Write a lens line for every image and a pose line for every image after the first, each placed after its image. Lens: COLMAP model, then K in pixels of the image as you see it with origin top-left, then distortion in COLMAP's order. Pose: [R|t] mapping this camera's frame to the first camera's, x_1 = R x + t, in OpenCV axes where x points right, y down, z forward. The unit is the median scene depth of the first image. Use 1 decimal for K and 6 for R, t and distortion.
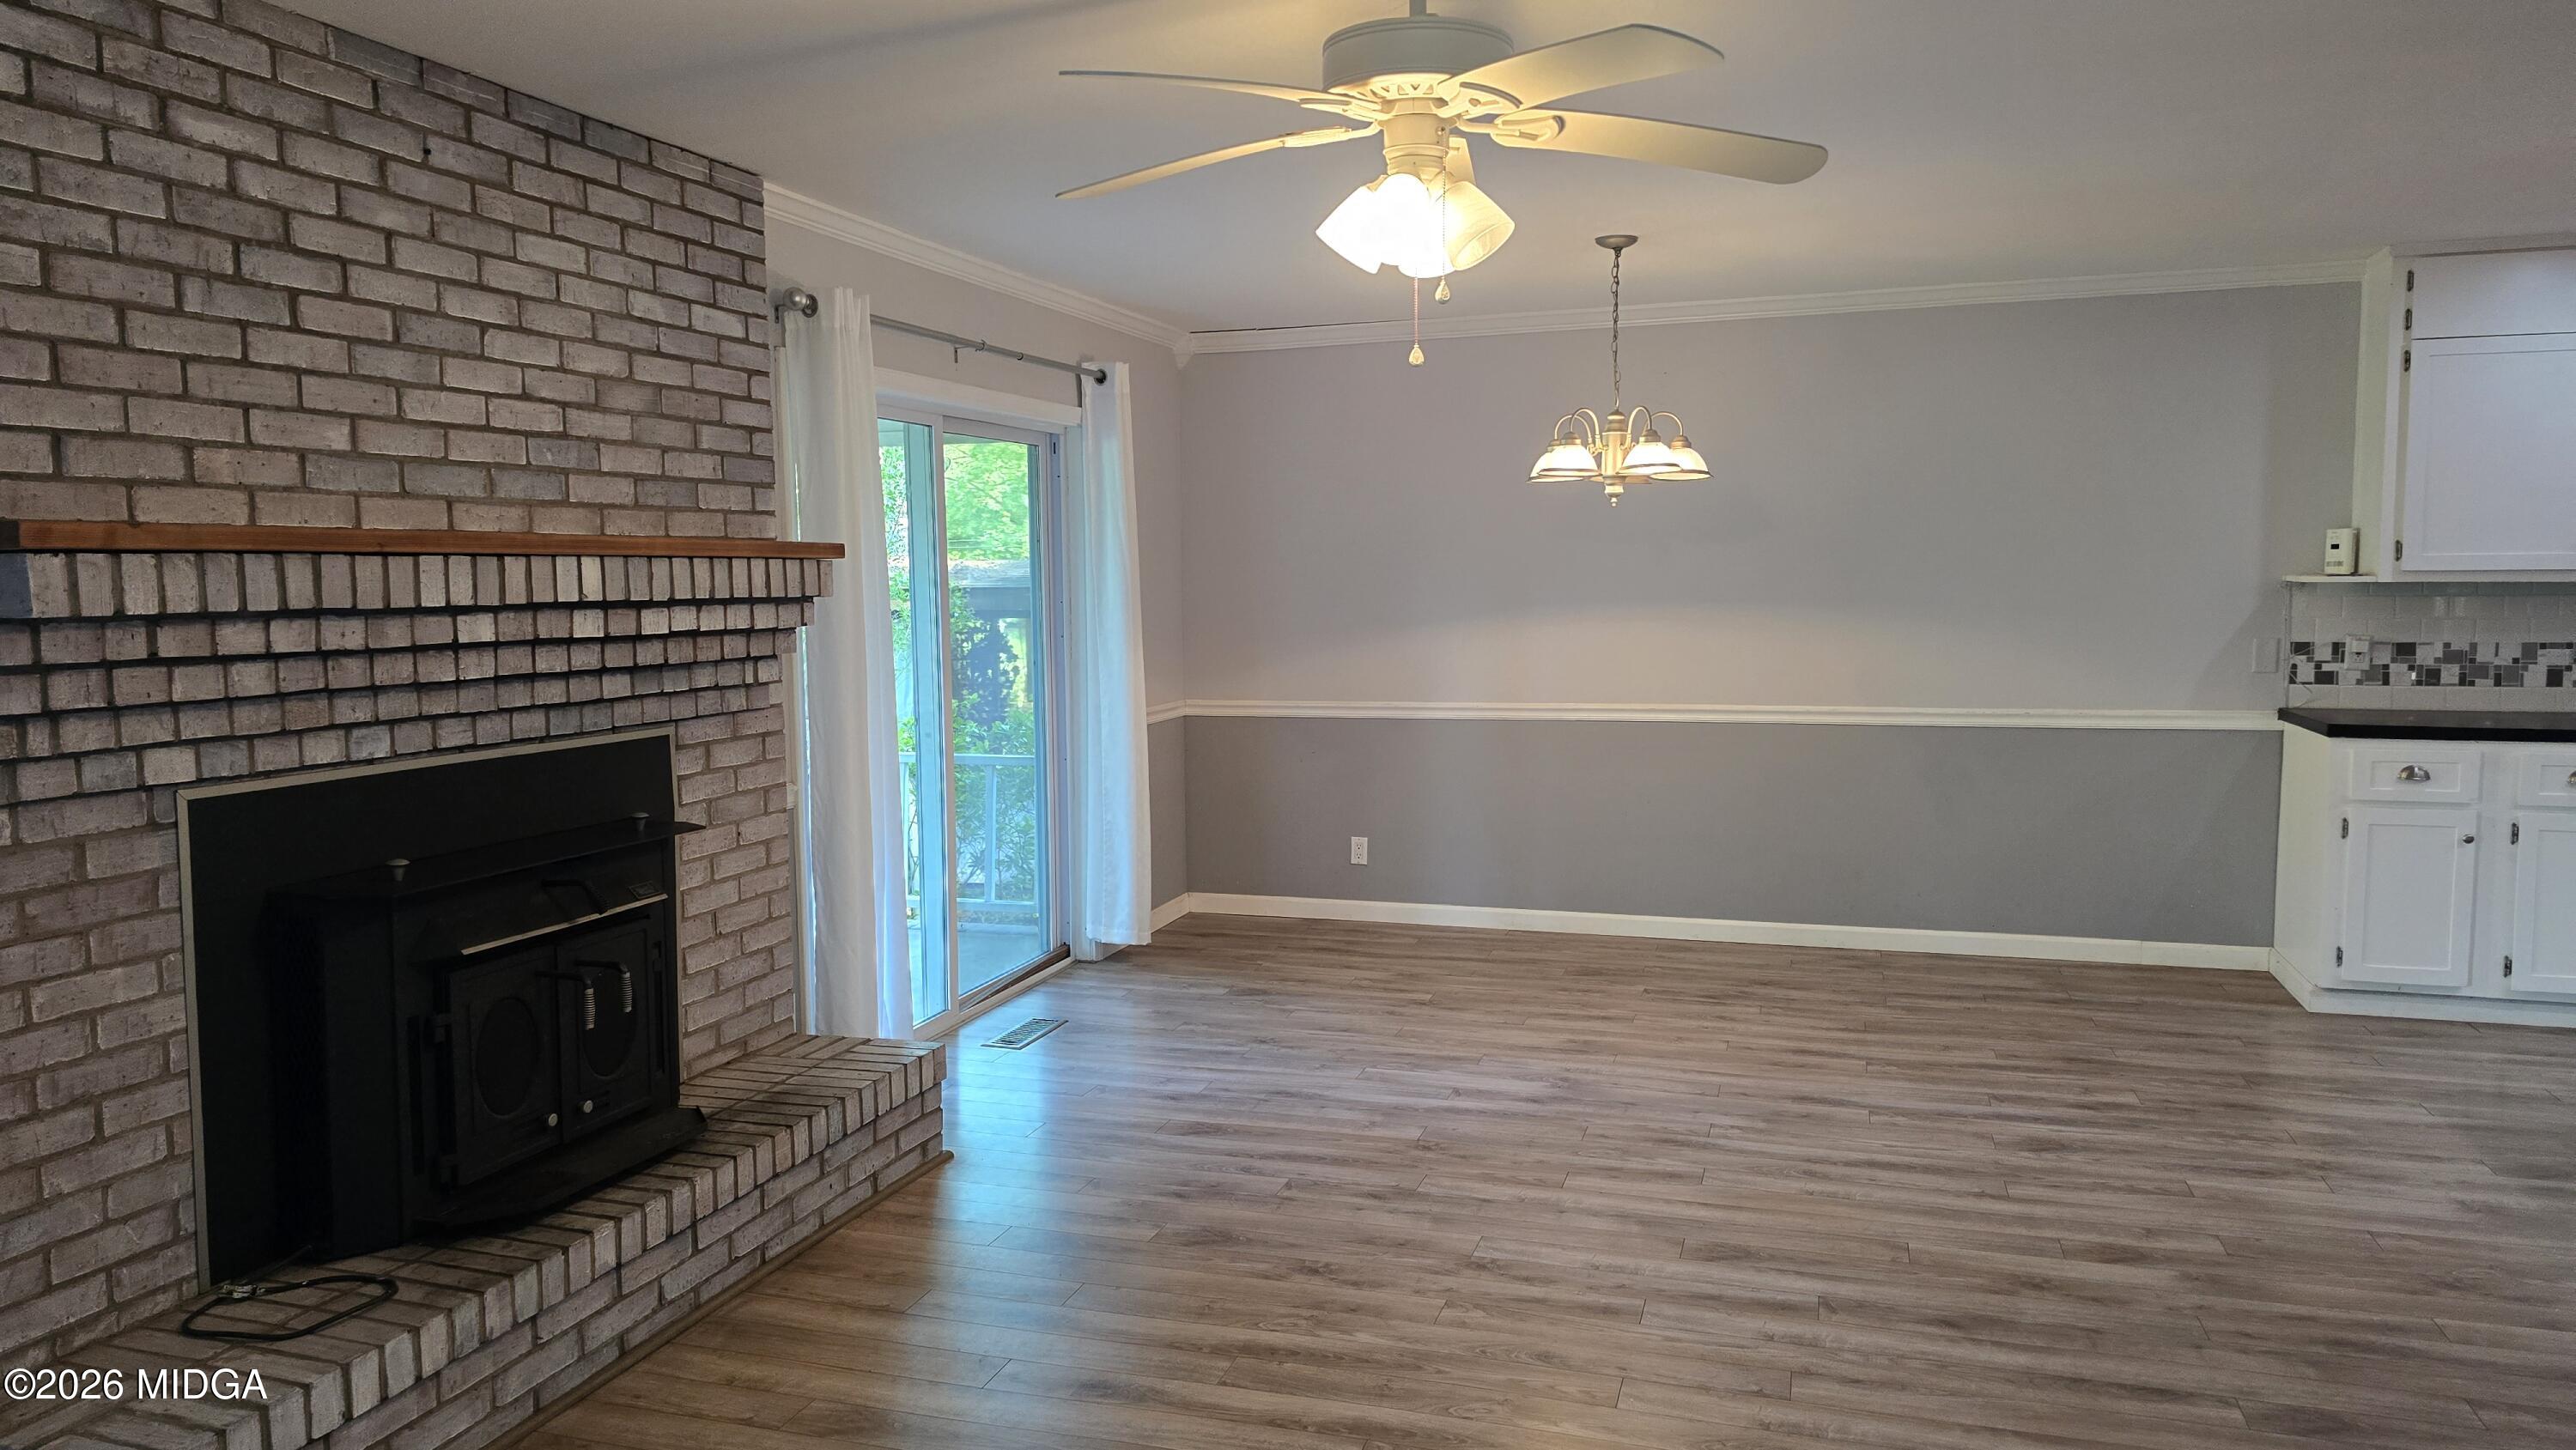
lens RADIAL K [[1722.8, 0, 1295.3], [0, 1722.8, 715.6], [0, 0, 1]] dist [0.055238, -0.056261]
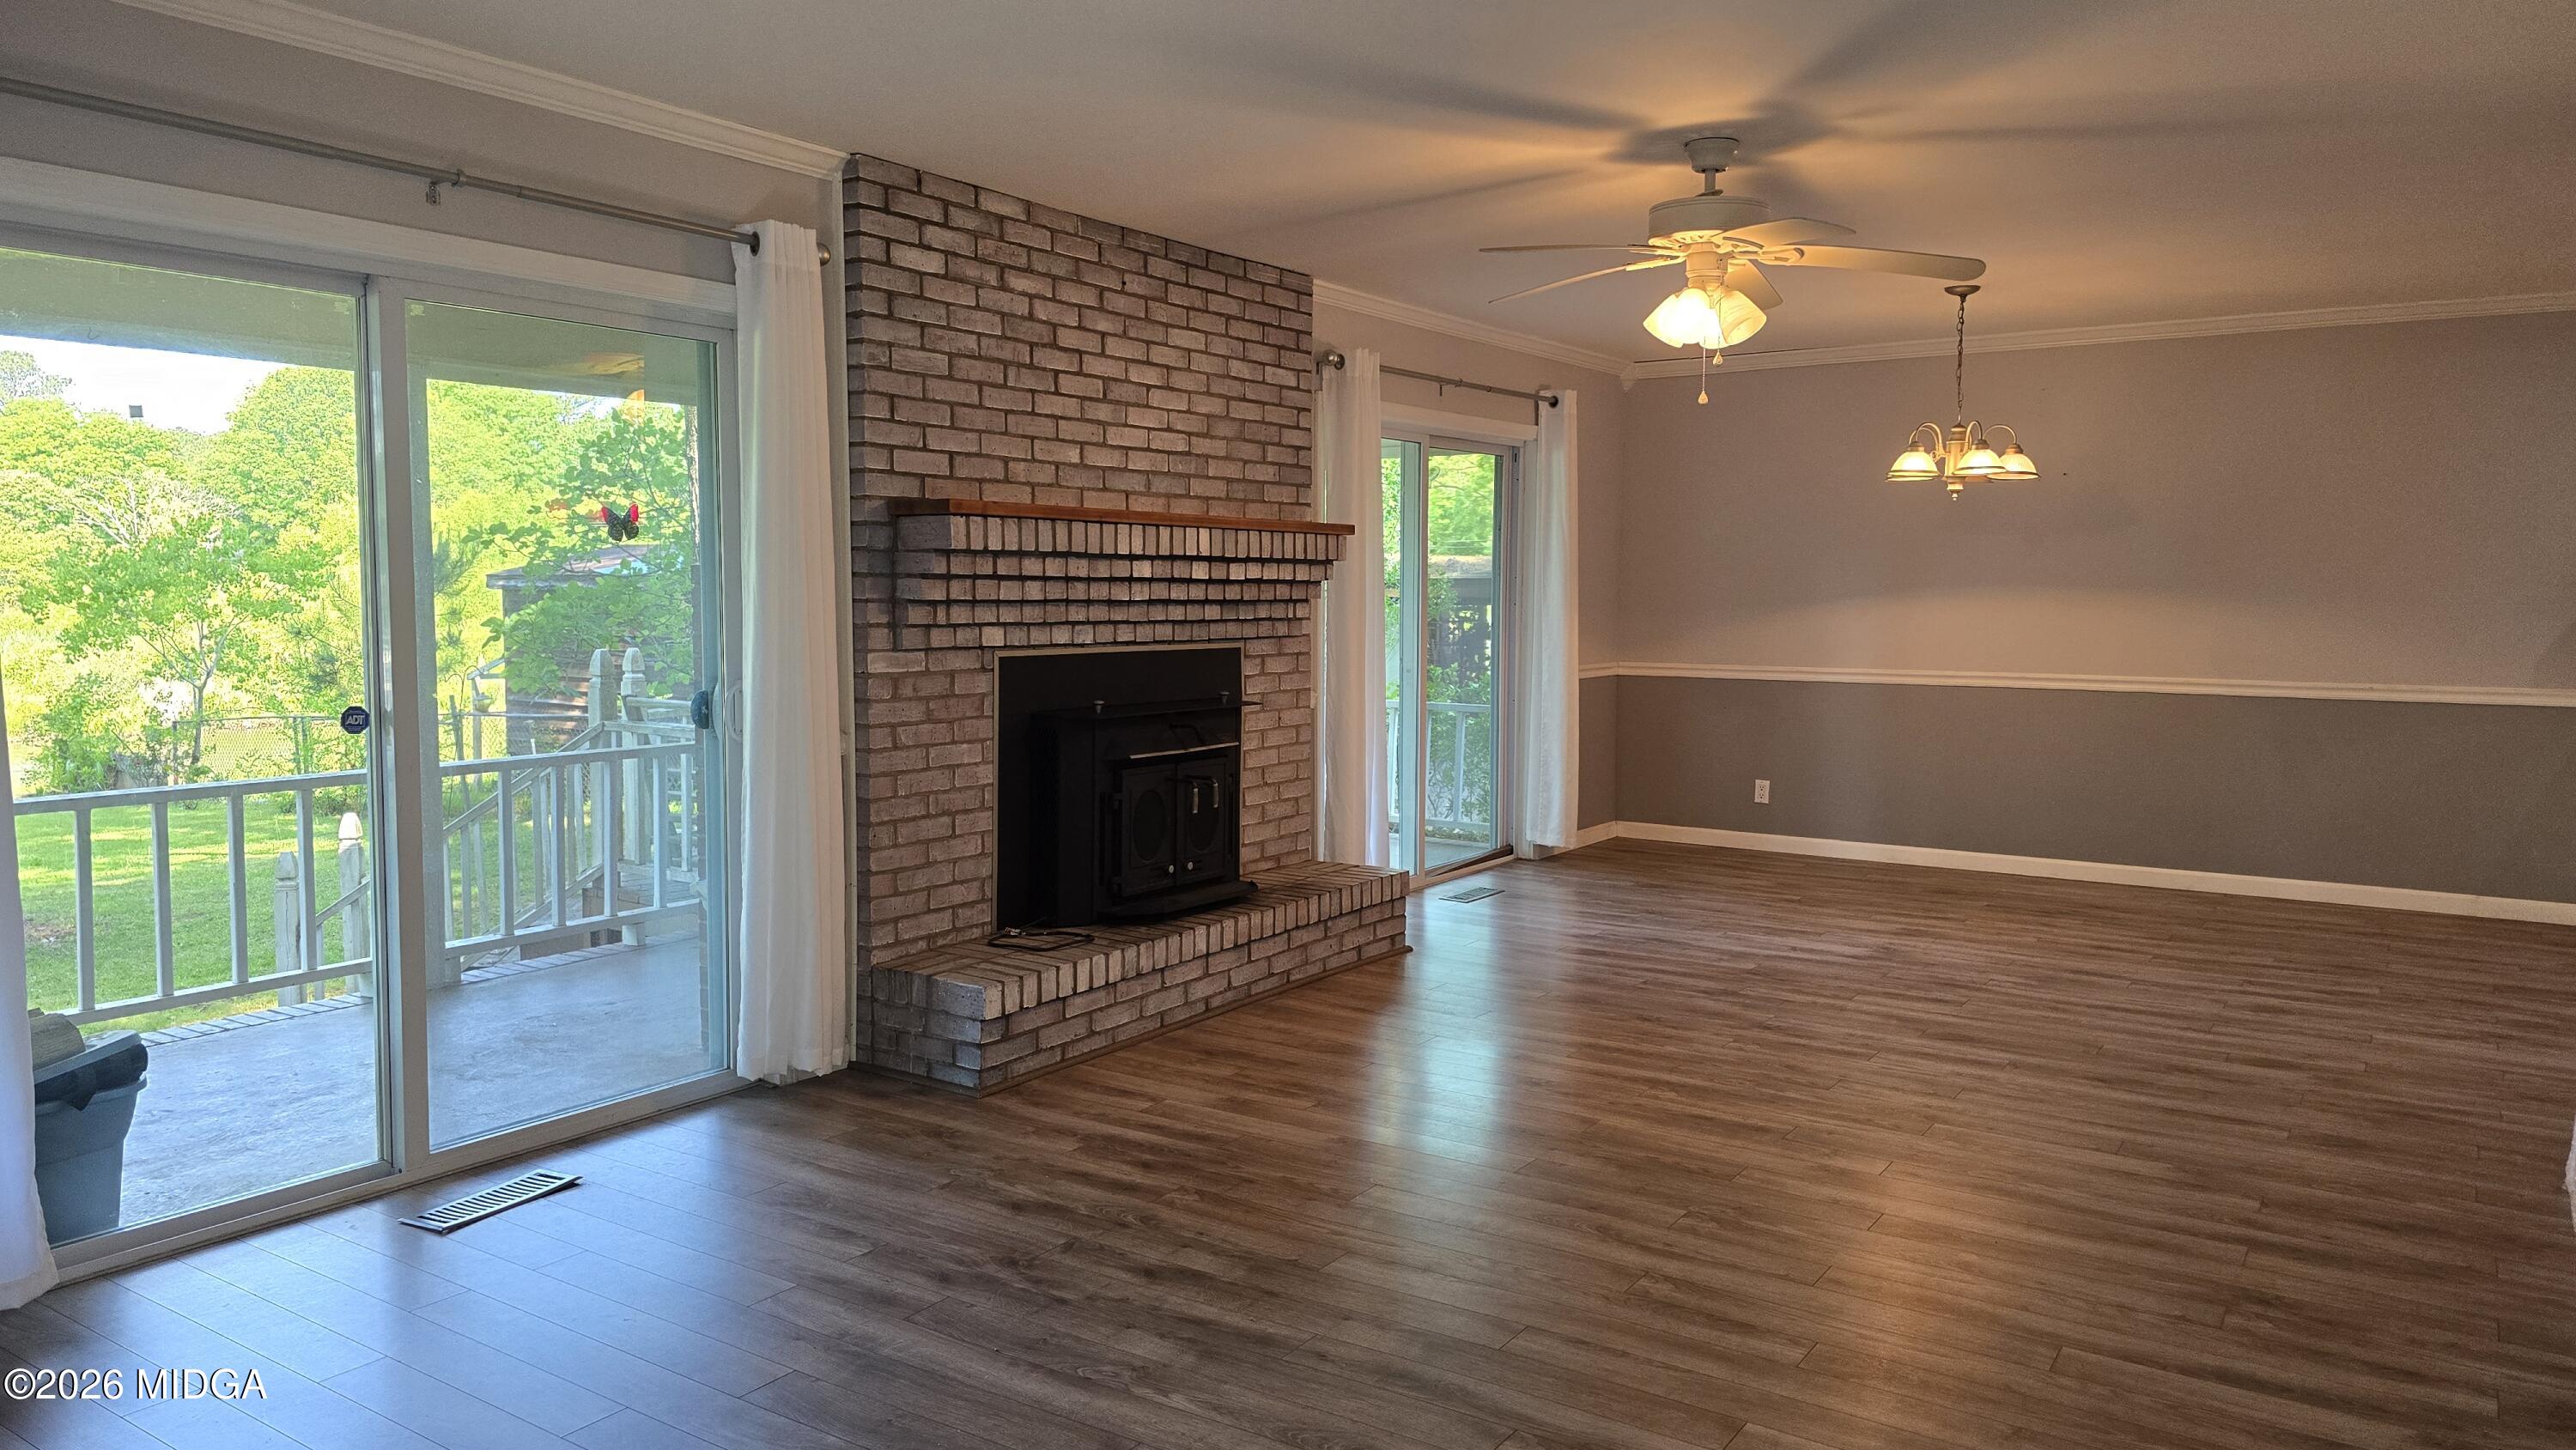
lens RADIAL K [[1718.1, 0, 1314.3], [0, 1718.1, 702.2], [0, 0, 1]] dist [0.158437, -0.366470]
pose [[0.961078, 0.034757, -0.274083, 0.142261], [-0.038352, 0.999234, -0.007769, 0.080918], [0.273603, 0.017978, 0.961675, -0.524772]]
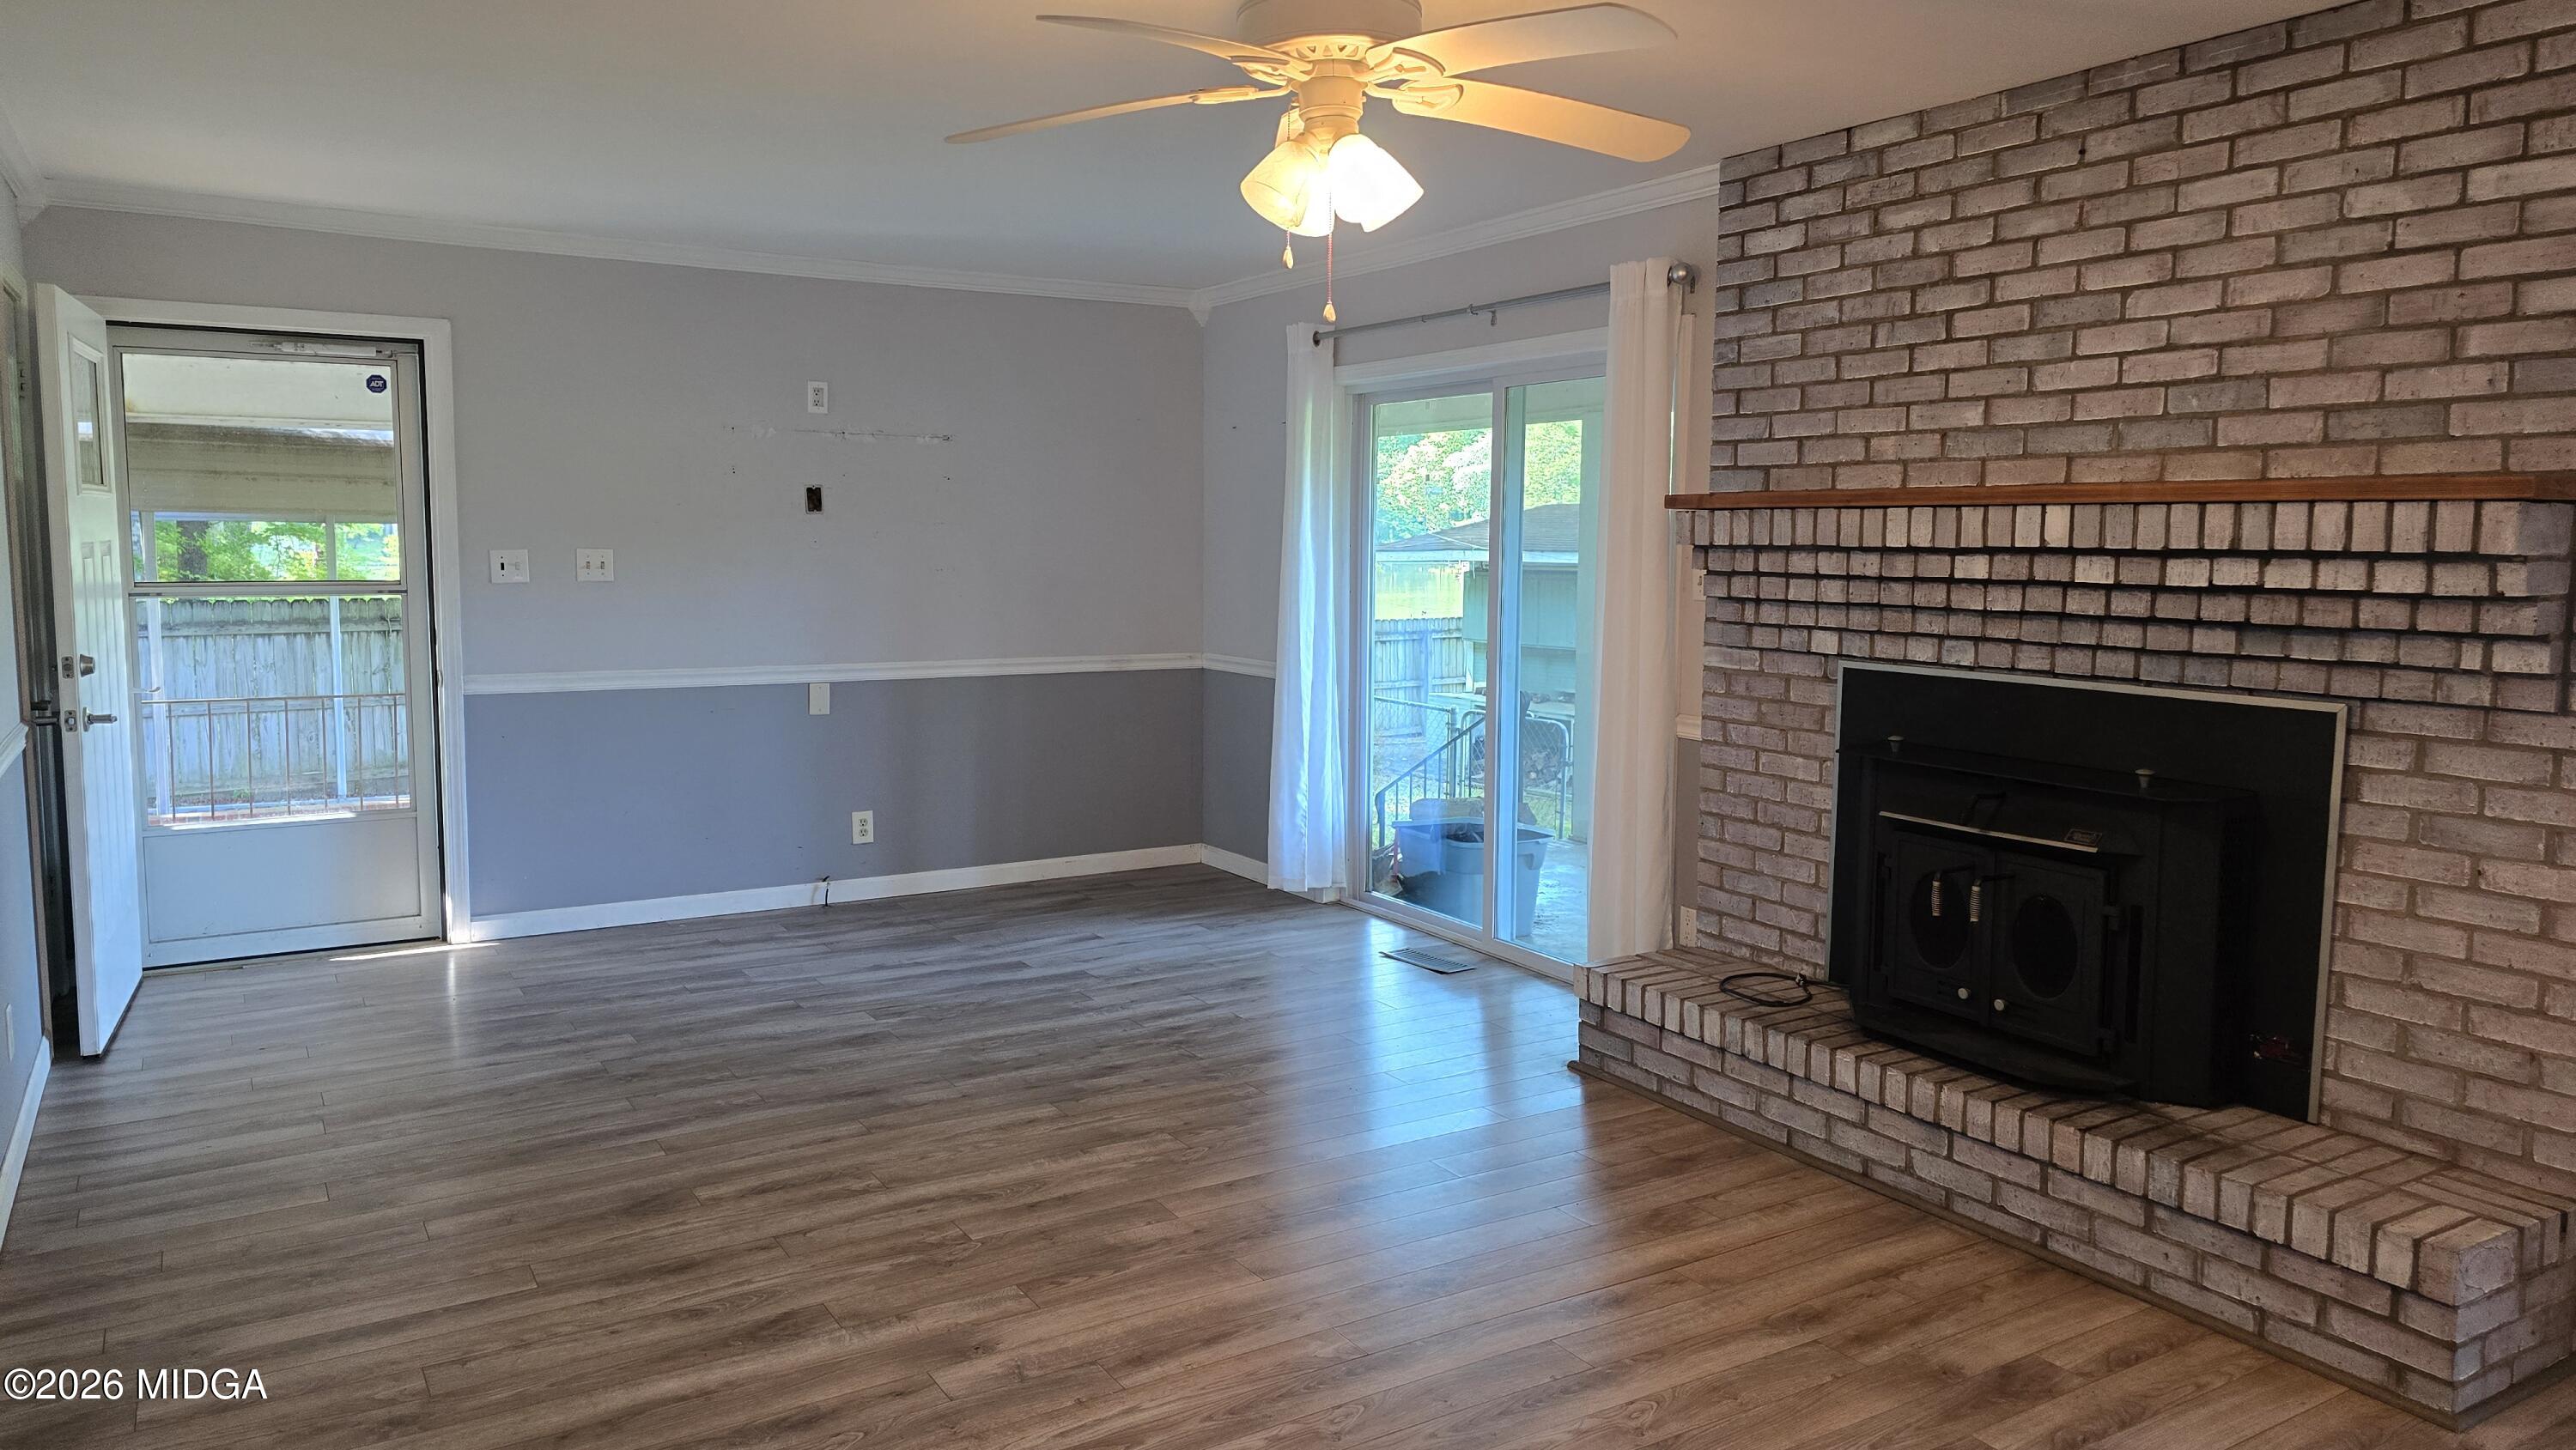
lens RADIAL K [[1720.8, 0, 1292.8], [0, 1720.8, 693.4], [0, 0, 1]] dist [0.063365, -0.063378]
pose [[-0.655056, 0.077734, -0.751571, 0.710647], [-0.061143, 0.985978, 0.155269, -0.115649], [0.753102, 0.147663, -0.641118, 1.358629]]
